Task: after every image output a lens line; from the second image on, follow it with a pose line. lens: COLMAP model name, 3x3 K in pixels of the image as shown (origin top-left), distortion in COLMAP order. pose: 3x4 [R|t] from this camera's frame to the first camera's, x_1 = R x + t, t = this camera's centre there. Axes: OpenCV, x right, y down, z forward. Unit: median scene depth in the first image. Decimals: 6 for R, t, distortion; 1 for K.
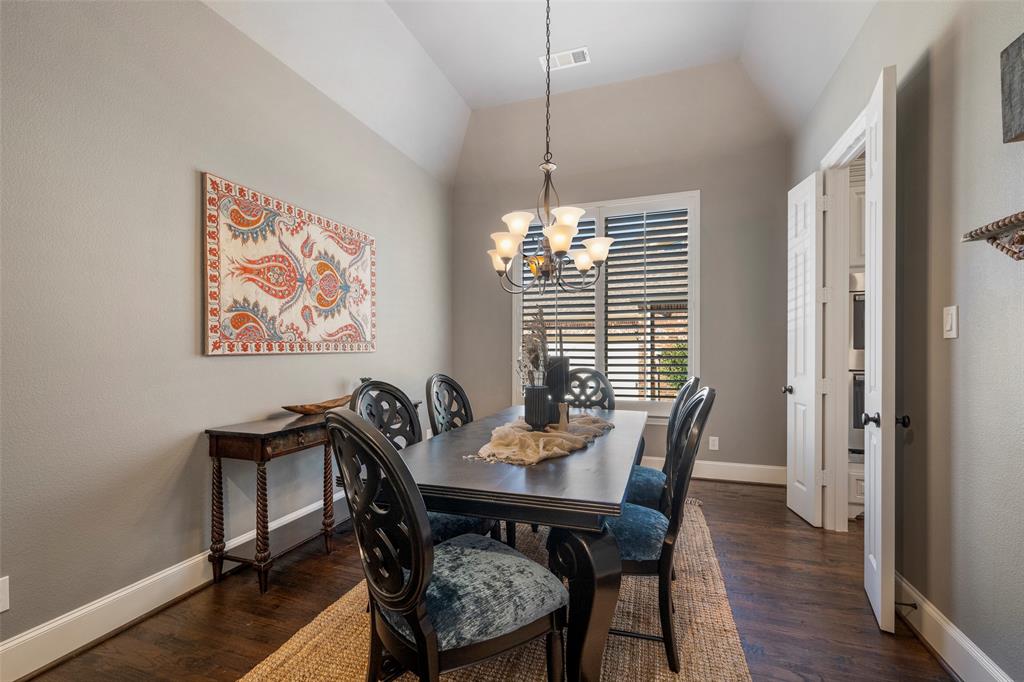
lens RADIAL K [[428.4, 0, 512.3], [0, 428.4, 342.5], [0, 0, 1]] dist [0.000341, 0.000263]
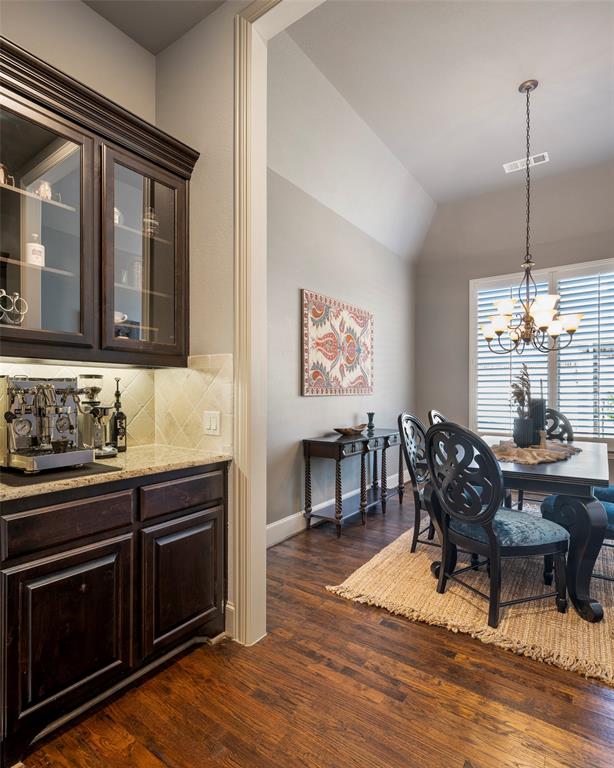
lens RADIAL K [[388.6, 0, 306.6], [0, 388.6, 387.3], [0, 0, 1]] dist [0.002032, -0.000835]
pose [[0.950327, -0.002059, -0.311246, -0.194953], [0.002929, 0.999993, 0.002327, -0.007654], [0.311239, -0.003123, 0.950327, -0.413692]]
